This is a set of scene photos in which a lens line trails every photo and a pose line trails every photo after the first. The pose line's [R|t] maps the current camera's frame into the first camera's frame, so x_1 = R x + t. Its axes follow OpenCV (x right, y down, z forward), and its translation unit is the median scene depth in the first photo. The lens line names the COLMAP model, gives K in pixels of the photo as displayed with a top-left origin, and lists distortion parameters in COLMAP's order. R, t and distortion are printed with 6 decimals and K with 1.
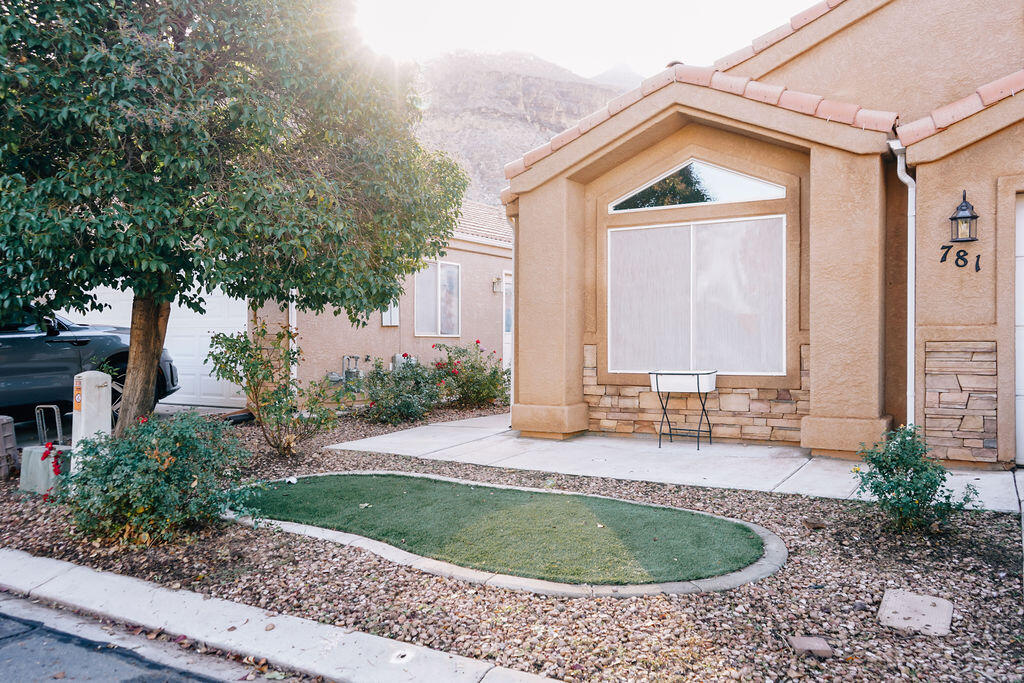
lens RADIAL K [[823.7, 0, 509.1], [0, 823.7, 350.3], [0, 0, 1]] dist [0.025806, 0.000270]
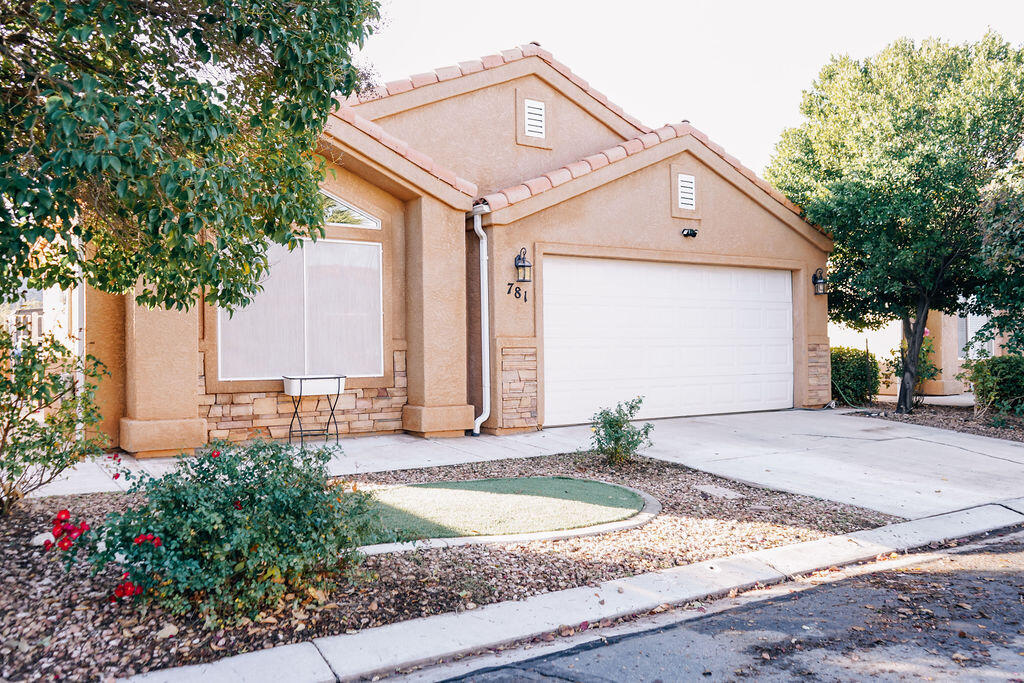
lens RADIAL K [[823.7, 0, 509.1], [0, 823.7, 350.3], [0, 0, 1]] dist [0.025806, 0.000270]
pose [[0.434685, 0.001732, 0.900581, -0.675998], [0.014646, 0.999852, -0.008992, 0.005726], [-0.900464, 0.017099, 0.434595, 0.311330]]
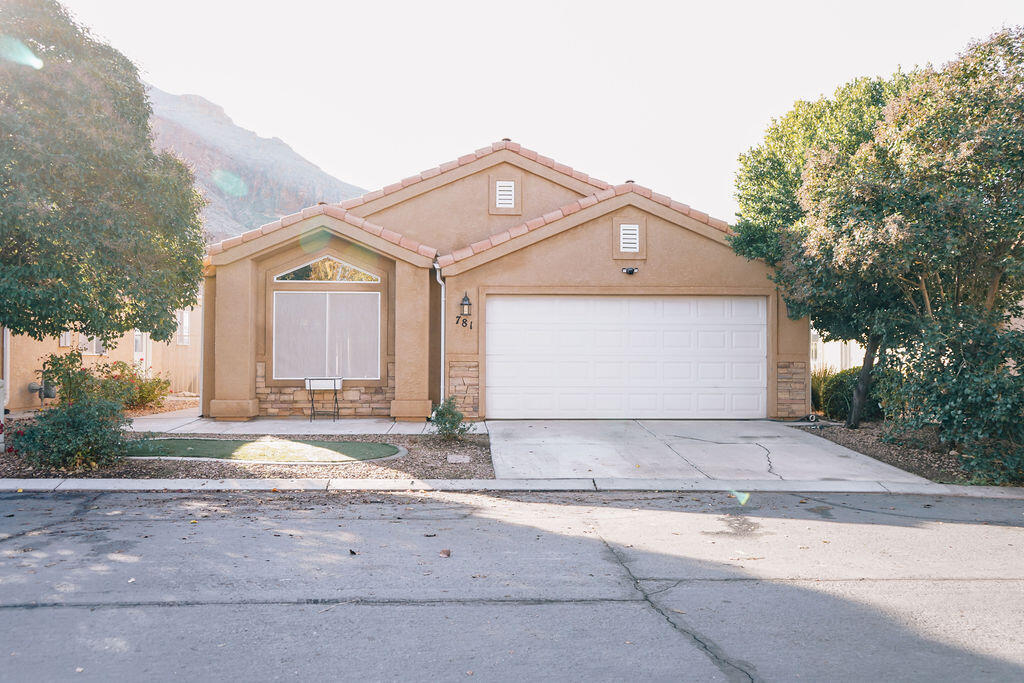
lens RADIAL K [[823.7, 0, 509.1], [0, 823.7, 350.3], [0, 0, 1]] dist [0.025806, 0.000270]
pose [[0.830014, 0.016360, 0.557503, -0.452564], [-0.003769, 0.999711, -0.023725, 0.007700], [-0.557730, 0.017590, 0.829836, -0.687312]]
